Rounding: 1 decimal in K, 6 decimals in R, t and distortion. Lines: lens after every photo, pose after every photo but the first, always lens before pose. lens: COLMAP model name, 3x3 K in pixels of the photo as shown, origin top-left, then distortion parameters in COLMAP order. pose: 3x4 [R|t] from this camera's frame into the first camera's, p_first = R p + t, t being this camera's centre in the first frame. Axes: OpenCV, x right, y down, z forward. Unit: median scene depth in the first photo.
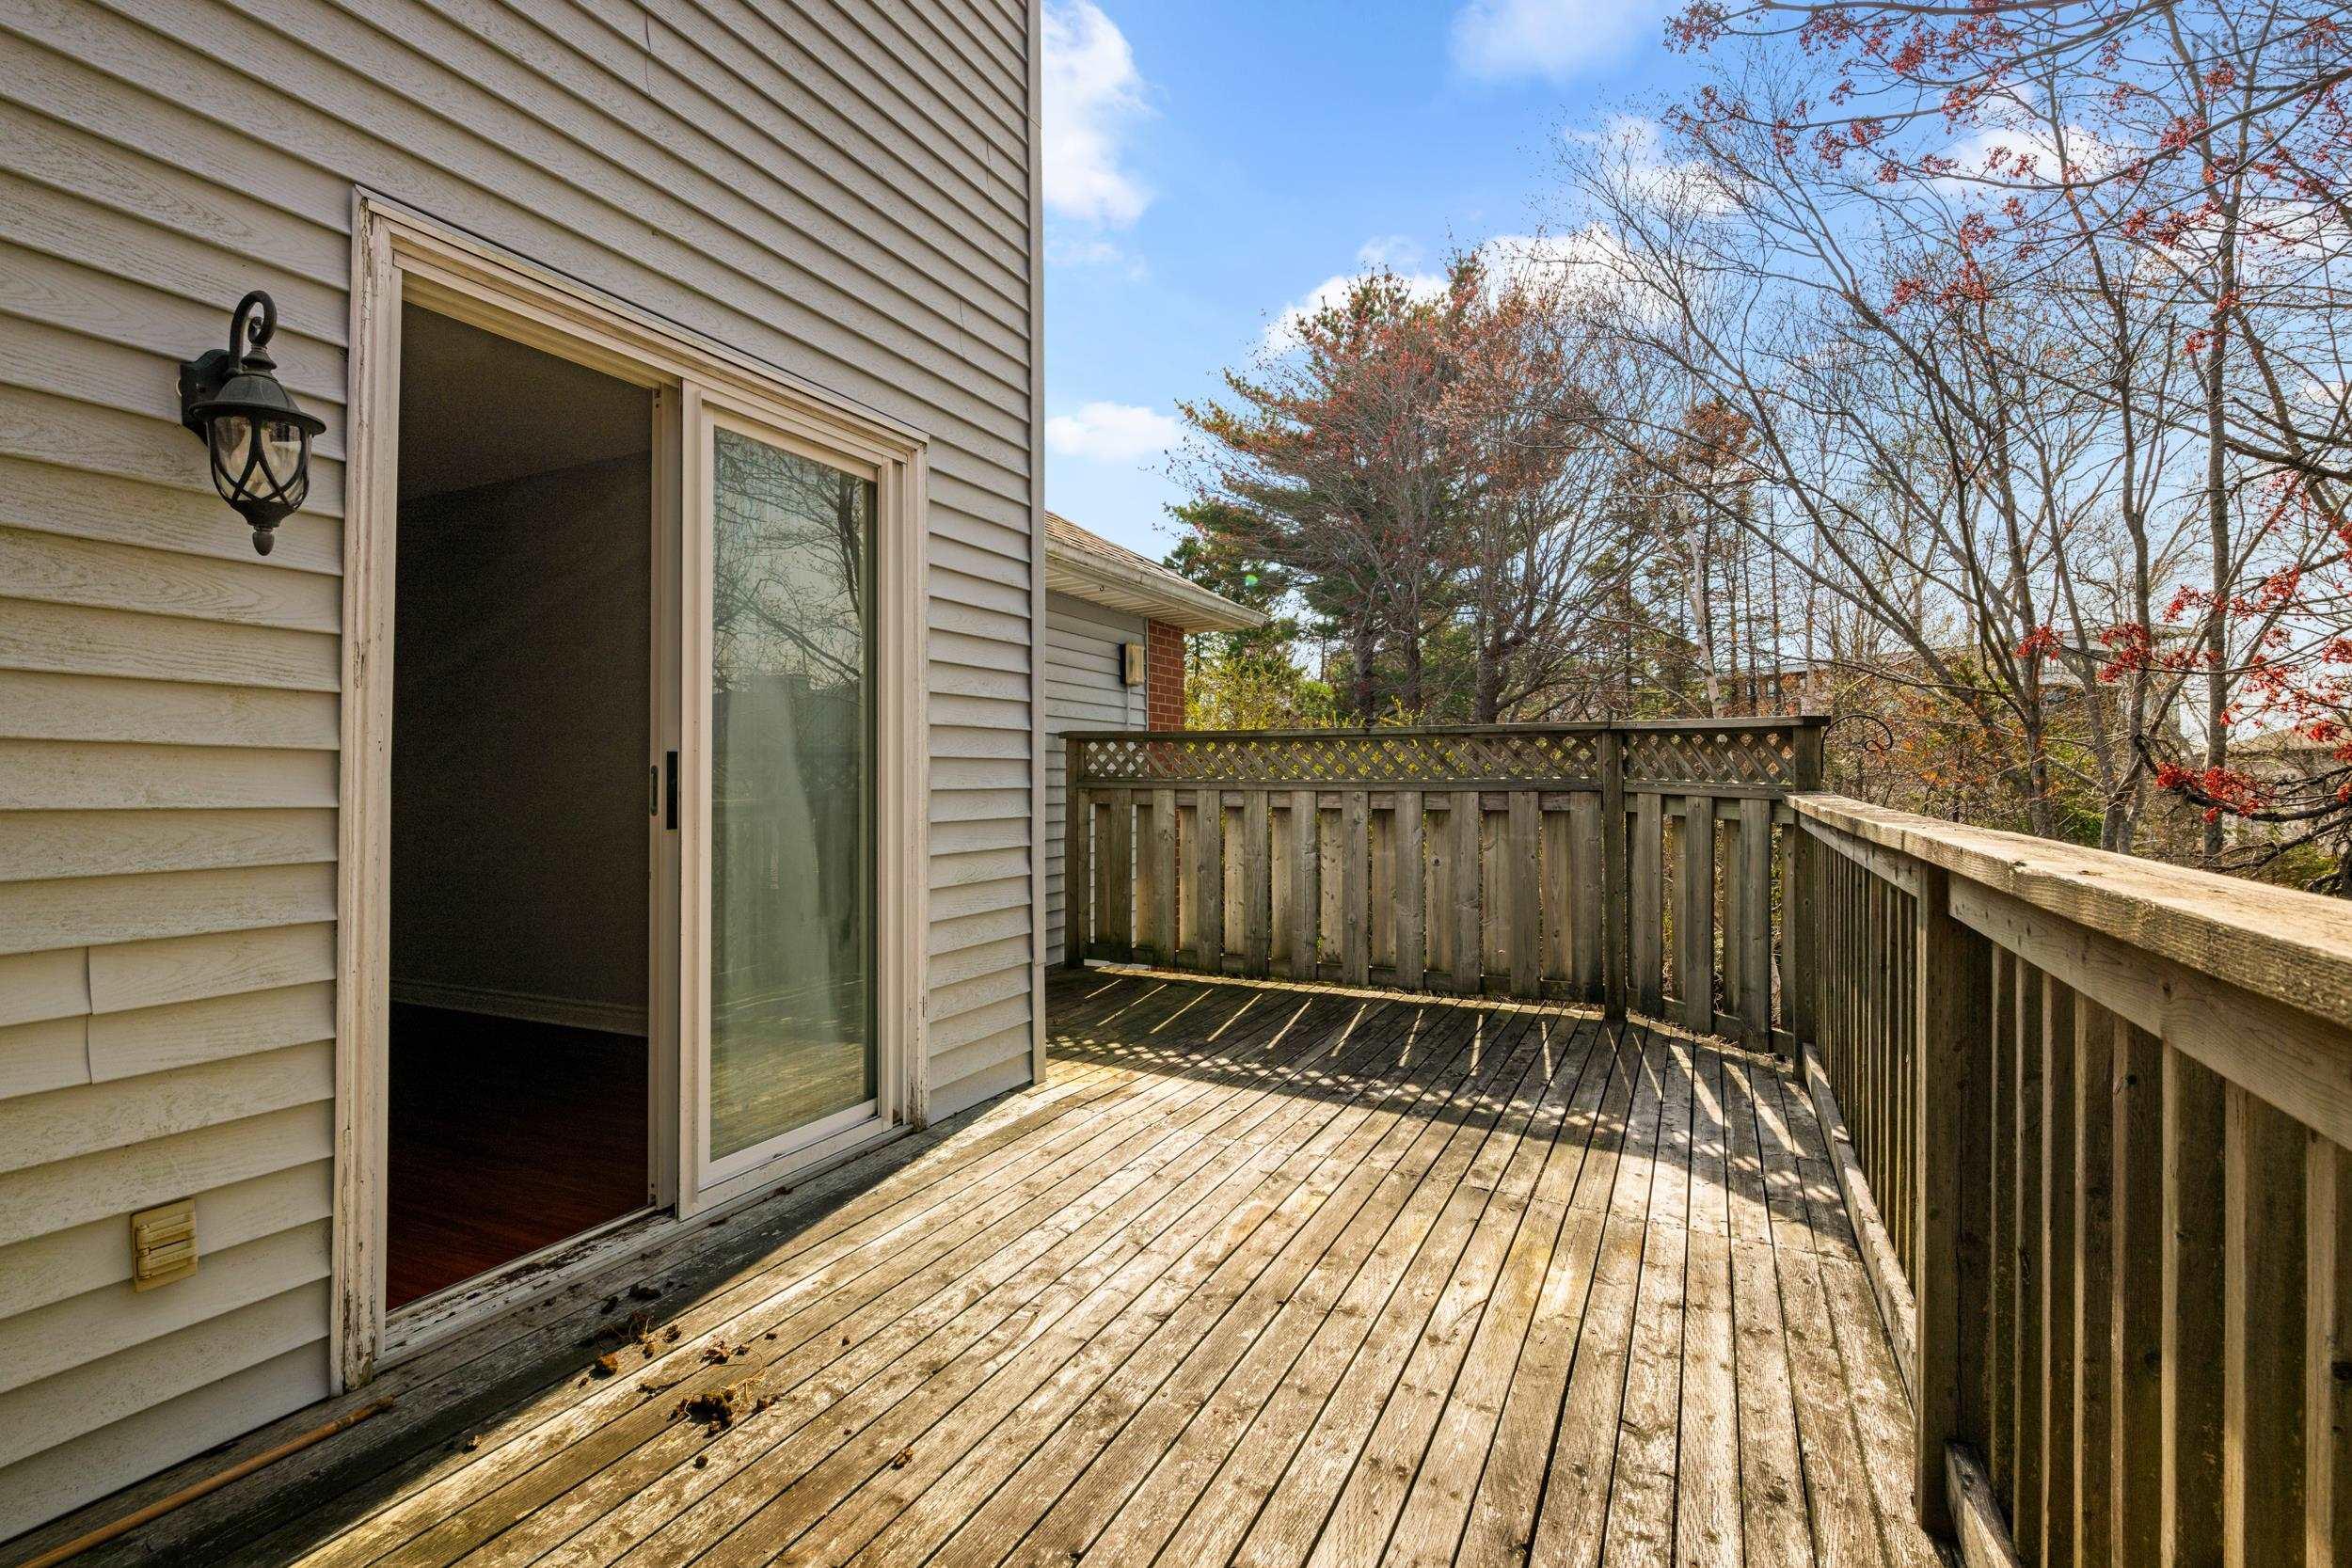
lens RADIAL K [[1063.3, 0, 1176.0], [0, 1063.3, 784.0], [0, 0, 1]] dist [-0.000128, -0.000018]
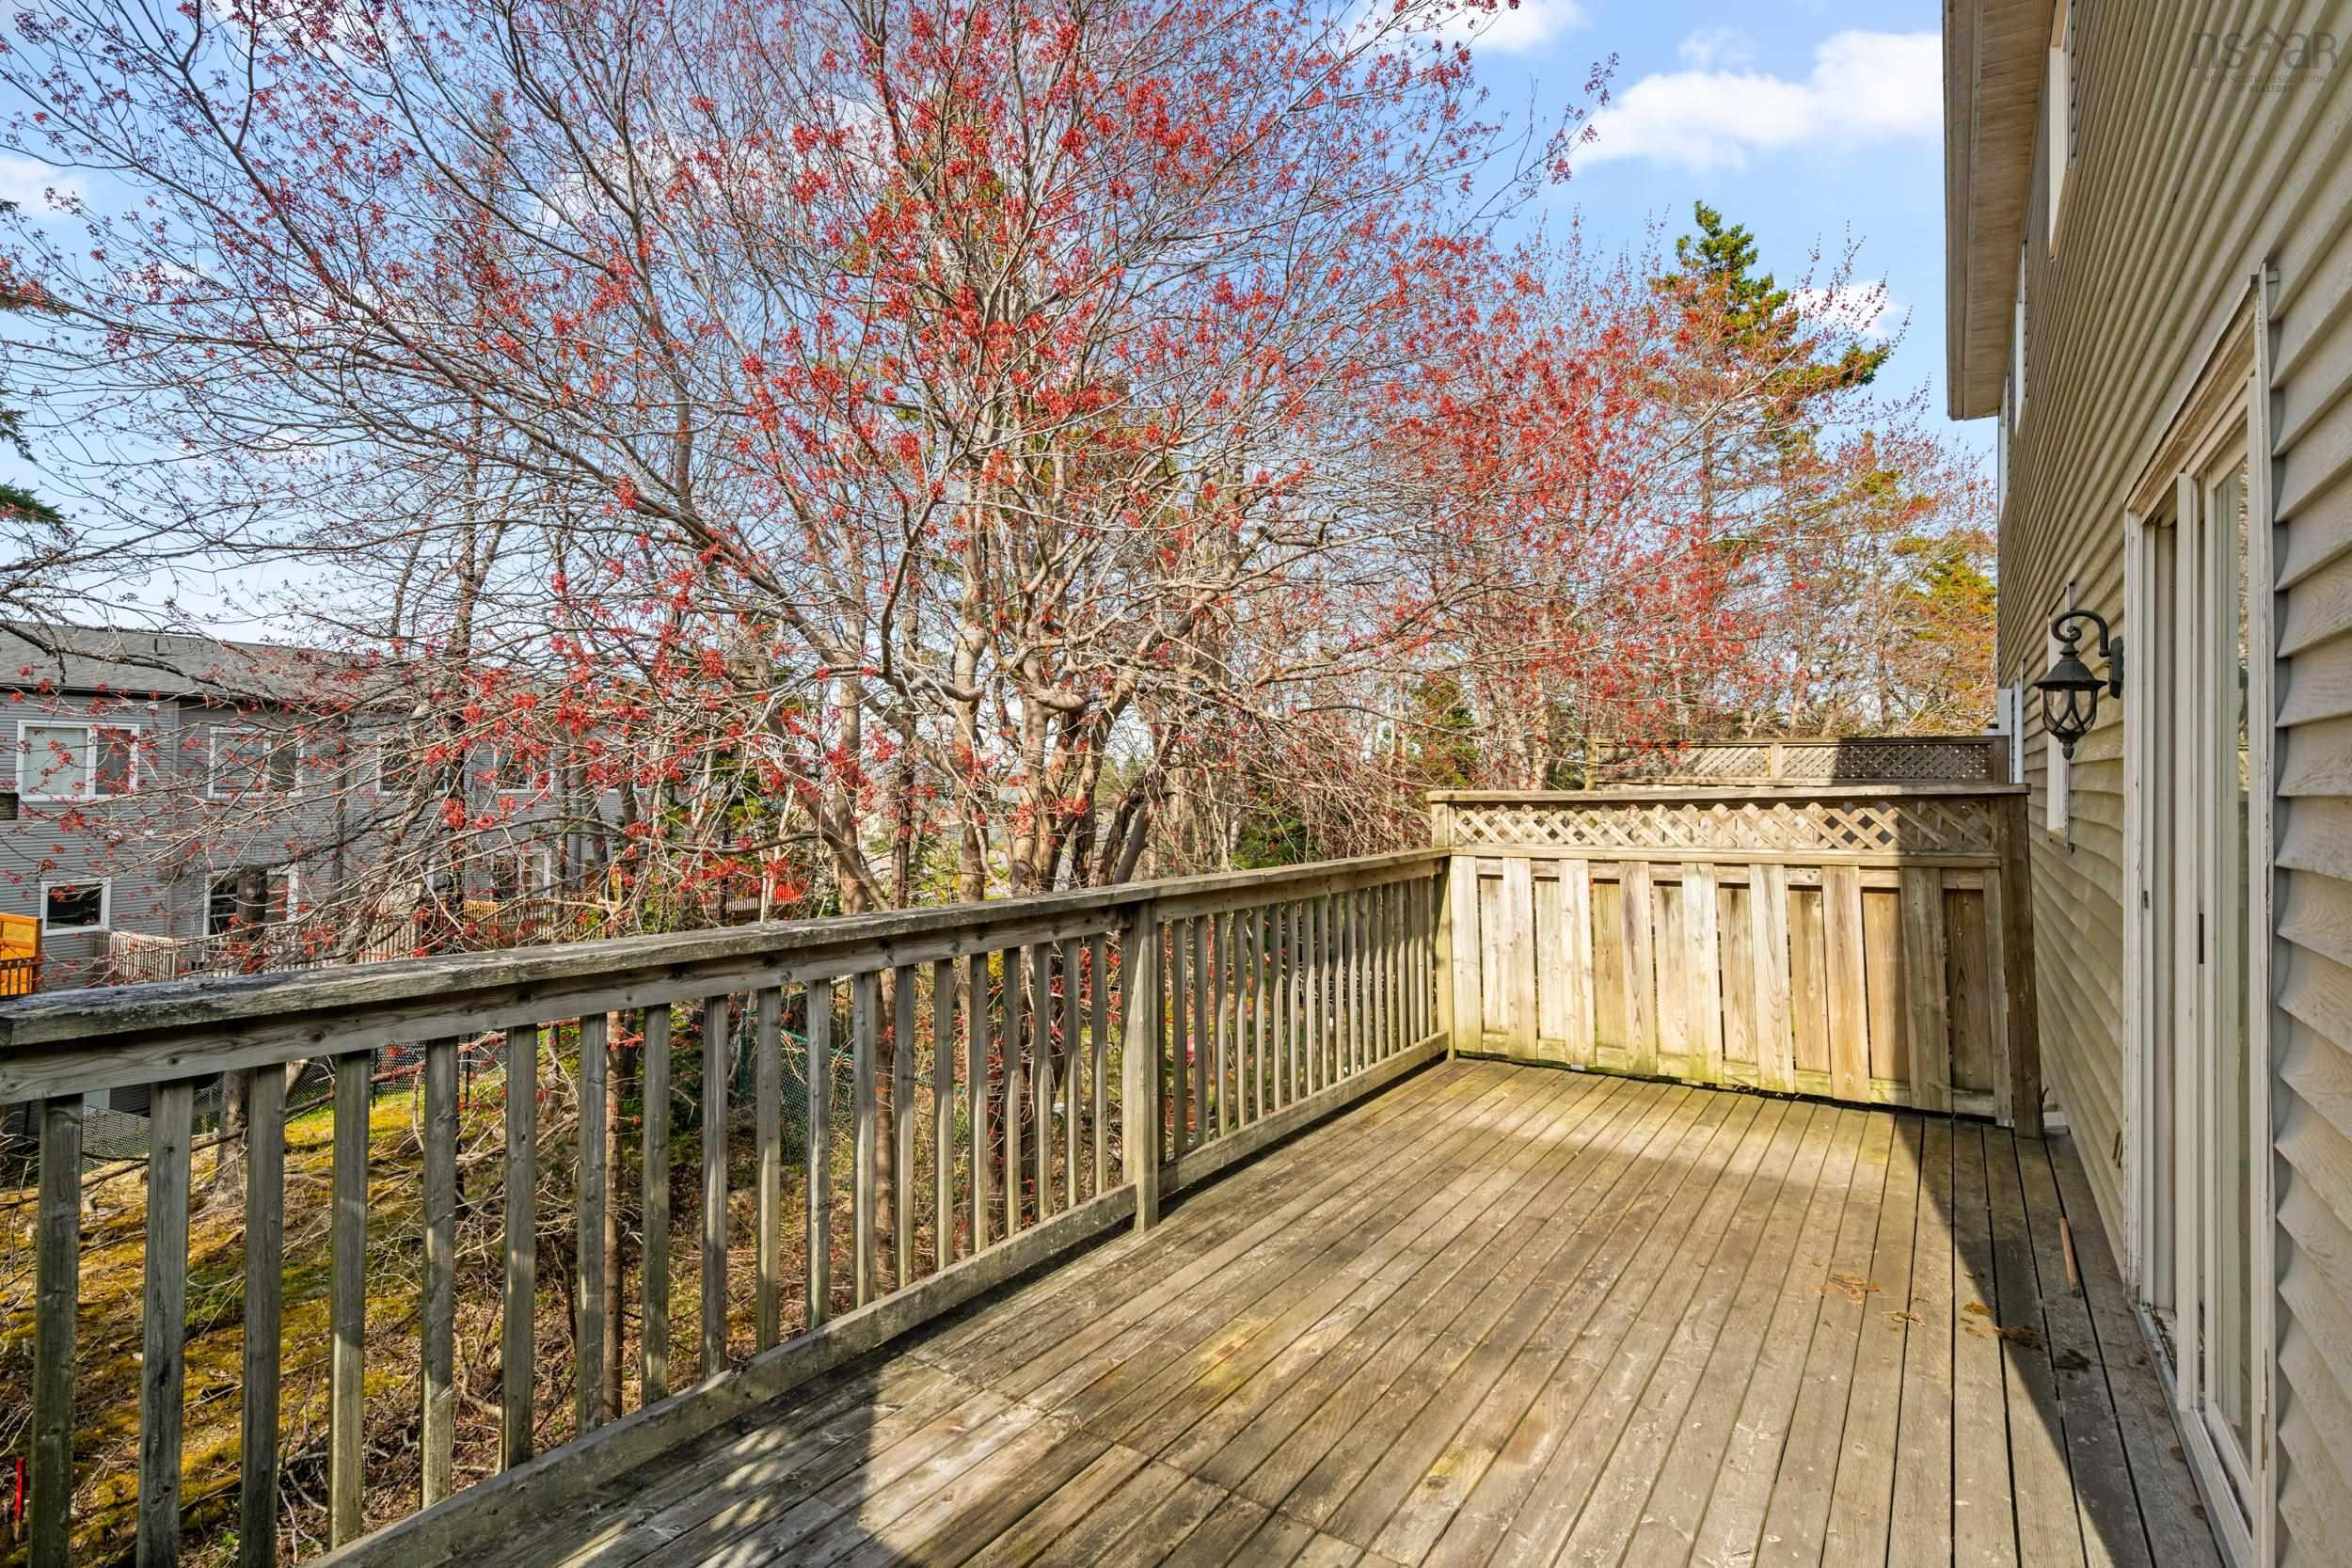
lens RADIAL K [[1051.4, 0, 1165.1], [0, 1051.4, 786.1], [0, 0, 1]] dist [-0.002239, -0.000280]
pose [[-0.984526, -0.013502, 0.174719, 0.239953], [-0.010970, 0.999820, 0.015450, -0.129299], [-0.174896, 0.013294, -0.984497, 2.099536]]
